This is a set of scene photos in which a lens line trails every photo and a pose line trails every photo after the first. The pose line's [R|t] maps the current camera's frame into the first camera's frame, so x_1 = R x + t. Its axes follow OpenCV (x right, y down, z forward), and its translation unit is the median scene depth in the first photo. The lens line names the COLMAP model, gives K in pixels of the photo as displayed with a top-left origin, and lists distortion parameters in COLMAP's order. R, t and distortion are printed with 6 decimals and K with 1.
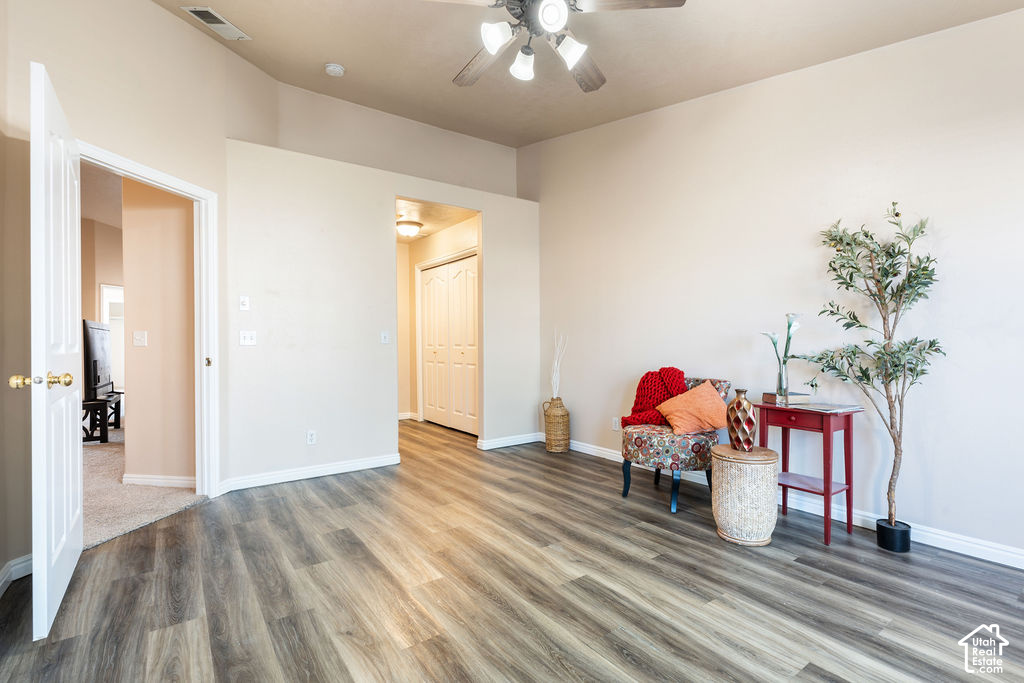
lens RADIAL K [[475.7, 0, 514.6], [0, 475.7, 339.7], [0, 0, 1]] dist [-0.015031, -0.000386]
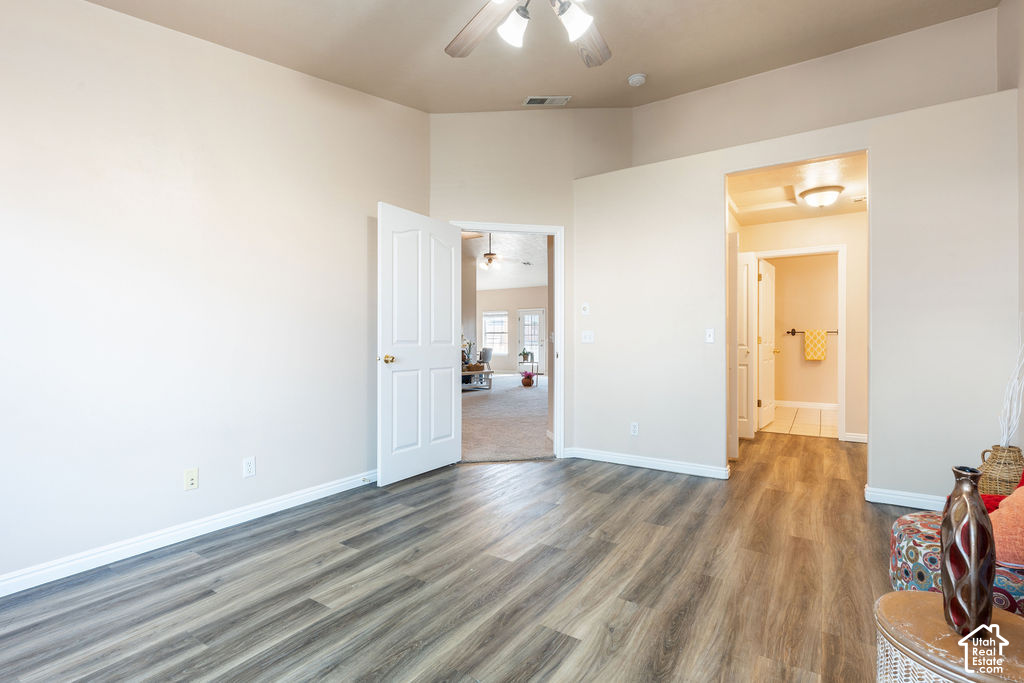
lens RADIAL K [[475.7, 0, 514.3], [0, 475.7, 342.3], [0, 0, 1]] dist [-0.015031, -0.000386]
pose [[0.353025, 0.009974, -0.935561, 0.607145], [-0.002222, 0.999949, 0.009822, -0.001129], [0.935611, -0.001388, 0.353030, 0.453443]]
